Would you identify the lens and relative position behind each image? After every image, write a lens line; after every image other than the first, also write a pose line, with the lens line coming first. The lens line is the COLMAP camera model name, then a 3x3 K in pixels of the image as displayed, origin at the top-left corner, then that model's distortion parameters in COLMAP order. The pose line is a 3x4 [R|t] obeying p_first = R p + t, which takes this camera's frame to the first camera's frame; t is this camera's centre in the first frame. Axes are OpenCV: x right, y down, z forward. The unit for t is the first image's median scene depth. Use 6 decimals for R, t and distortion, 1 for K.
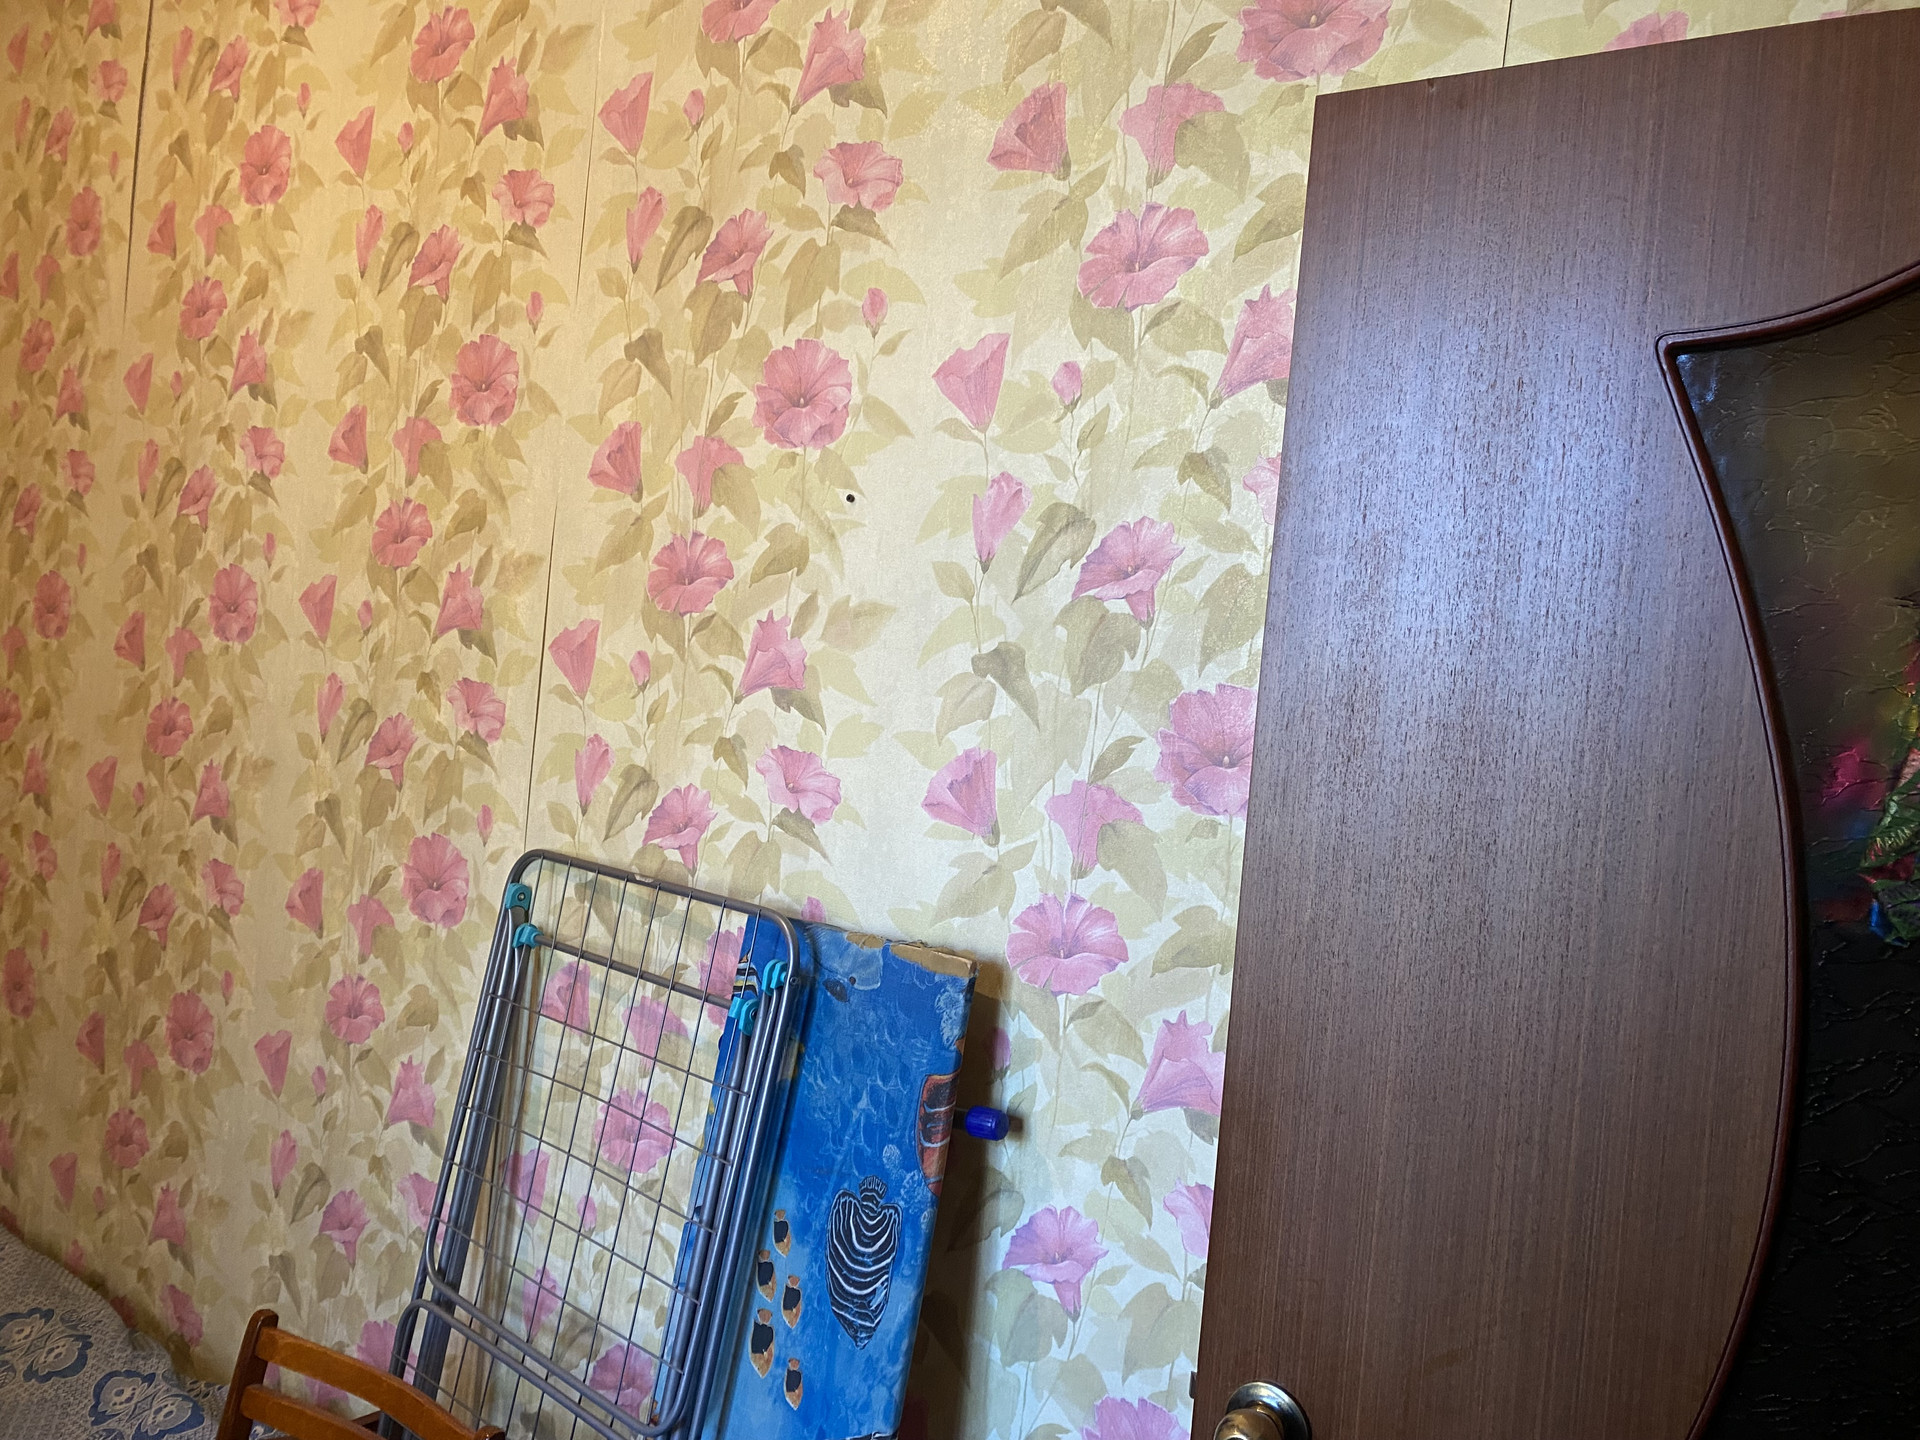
lens RADIAL K [[1449.8, 0, 959.5], [0, 1449.8, 715.0], [0, 0, 1]] dist [0.005968, -0.006738]
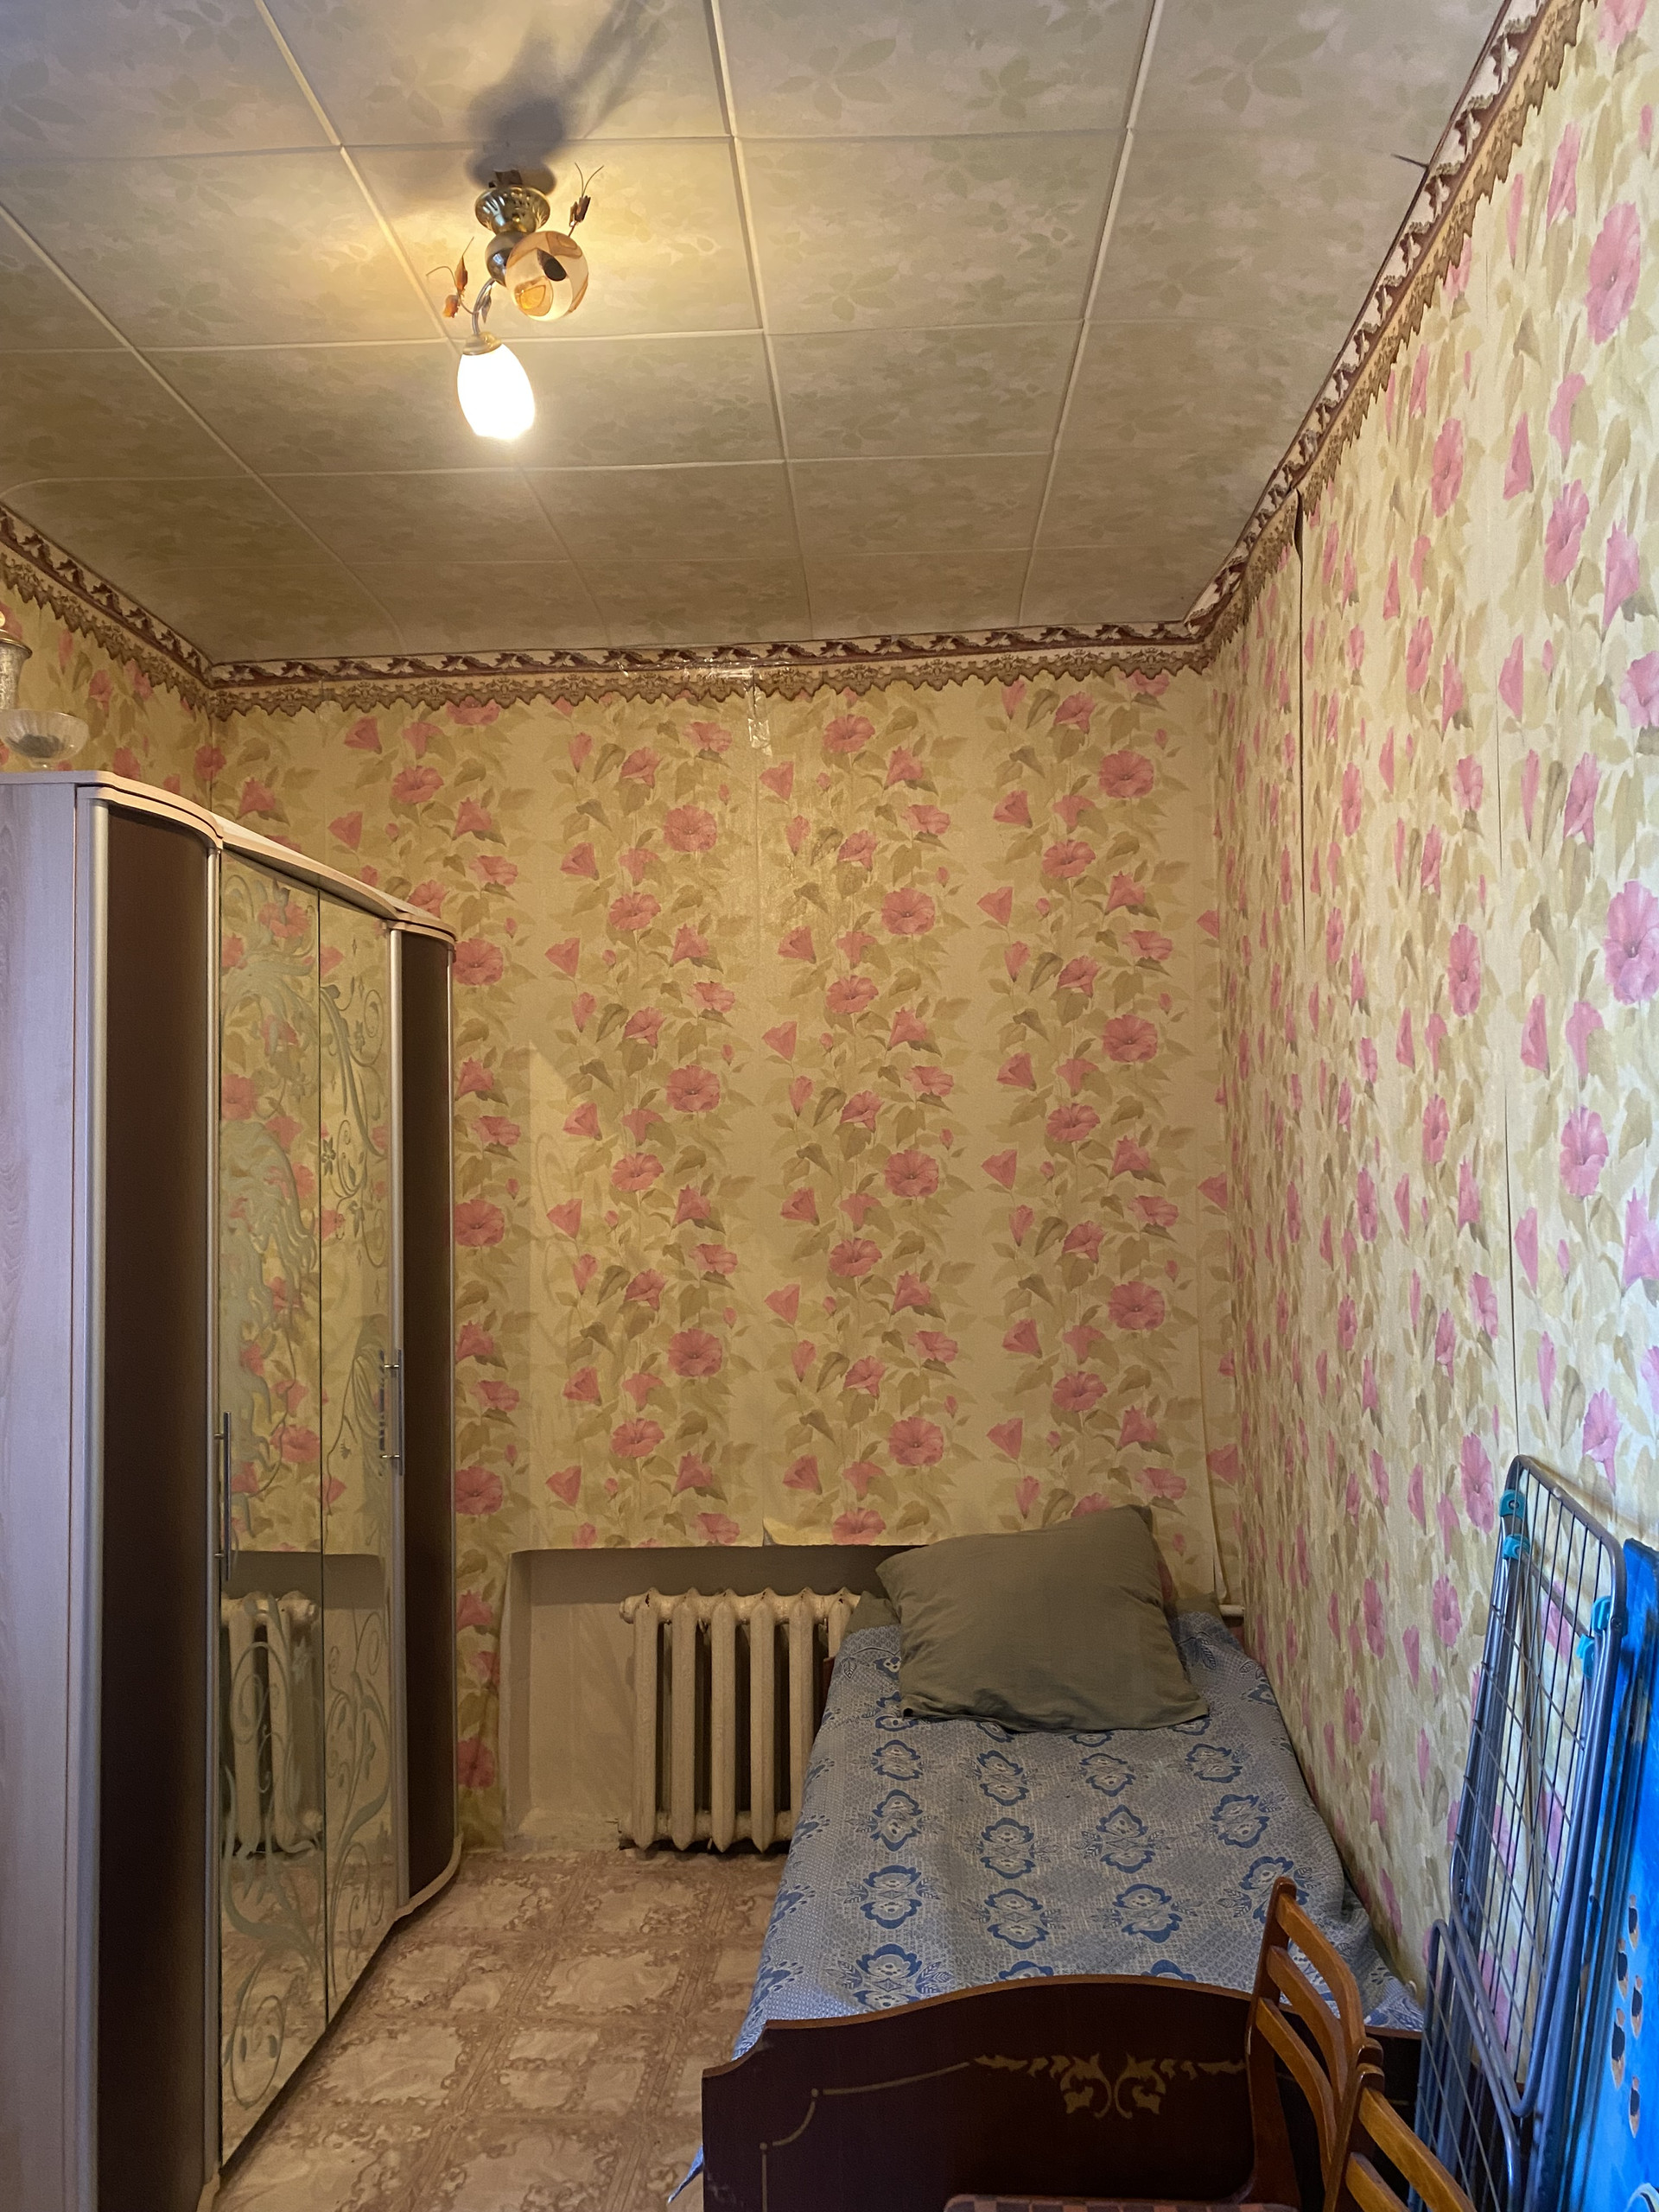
lens RADIAL K [[1670.3, 0, 852.4], [0, 1670.3, 1103.5], [0, 0, 1]] dist [0.005968, -0.006738]
pose [[0.508161, -0.124360, -0.852237, 0.429402], [0.029813, 0.991467, -0.126900, -0.008094], [0.860746, 0.039078, 0.507532, 0.066507]]
